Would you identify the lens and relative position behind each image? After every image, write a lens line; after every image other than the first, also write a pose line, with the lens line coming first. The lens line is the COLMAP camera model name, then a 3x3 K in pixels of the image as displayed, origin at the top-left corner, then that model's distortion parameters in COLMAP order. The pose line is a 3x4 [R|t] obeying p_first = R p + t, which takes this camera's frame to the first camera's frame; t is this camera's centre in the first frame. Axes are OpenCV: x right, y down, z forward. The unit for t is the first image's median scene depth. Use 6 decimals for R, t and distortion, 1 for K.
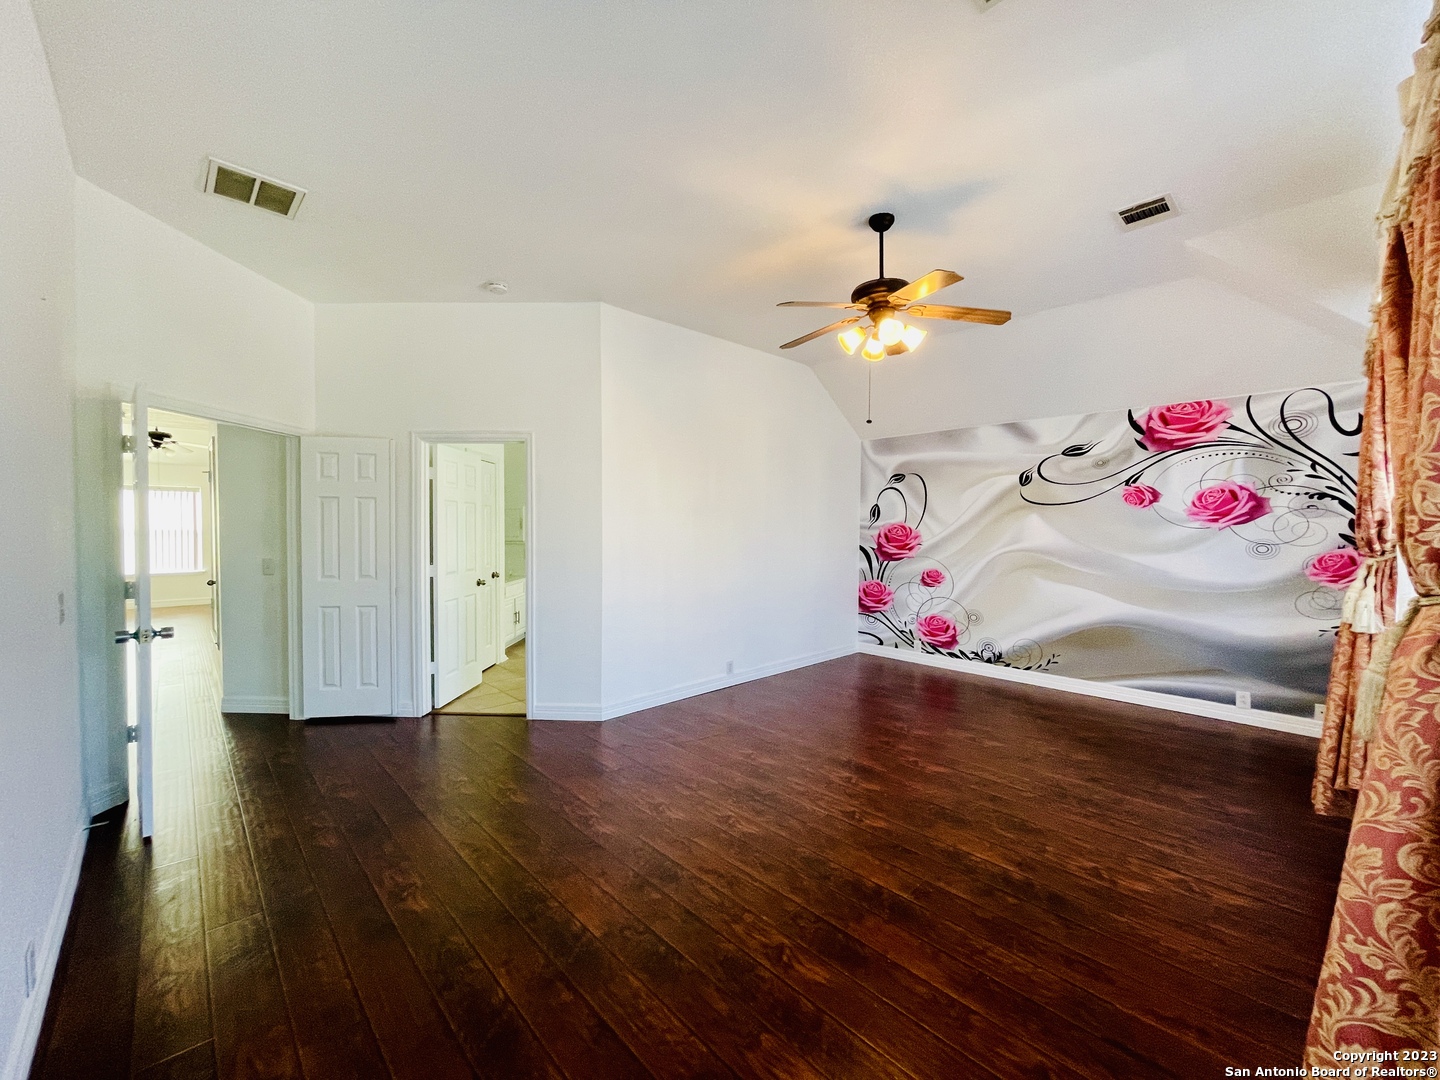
lens RADIAL K [[581.8, 0, 722.0], [0, 581.8, 535.5], [0, 0, 1]] dist [-0.001206, -0.000366]
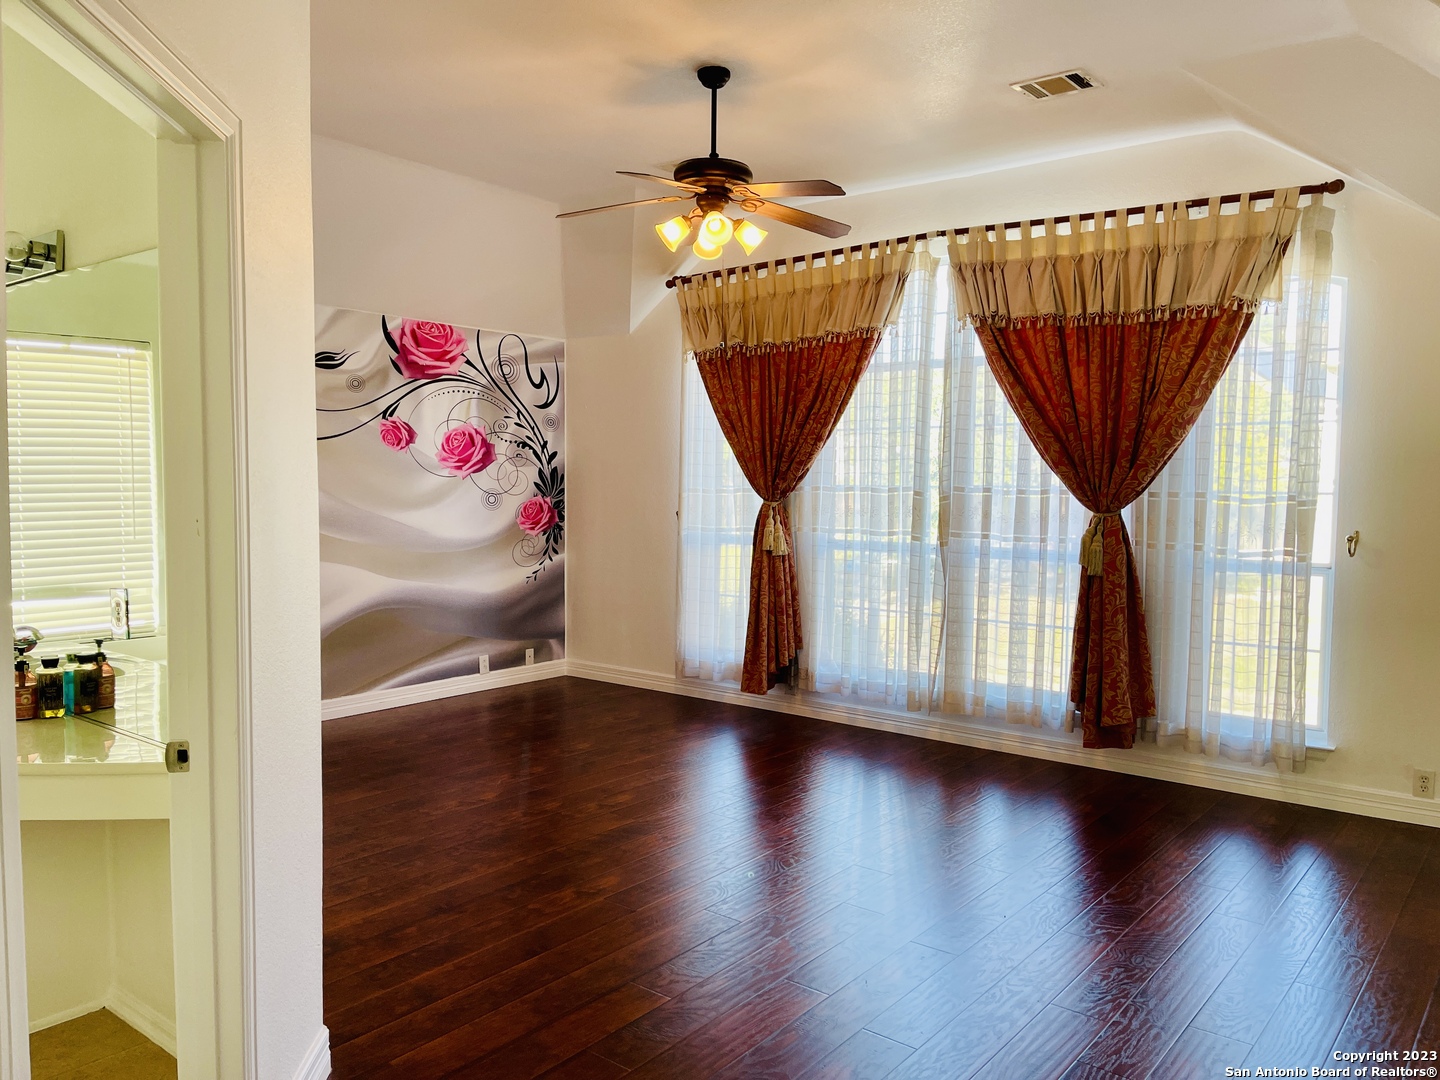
lens RADIAL K [[1096.5, 0, 720.0], [0, 1096.5, 540.0], [0, 0, 1]] dist [0.069101, -0.091176]
pose [[-0.131655, -0.059828, 0.989489, -0.837502], [0.005866, 0.998113, 0.061130, -0.016323], [-0.991278, 0.013852, -0.131055, 0.835992]]
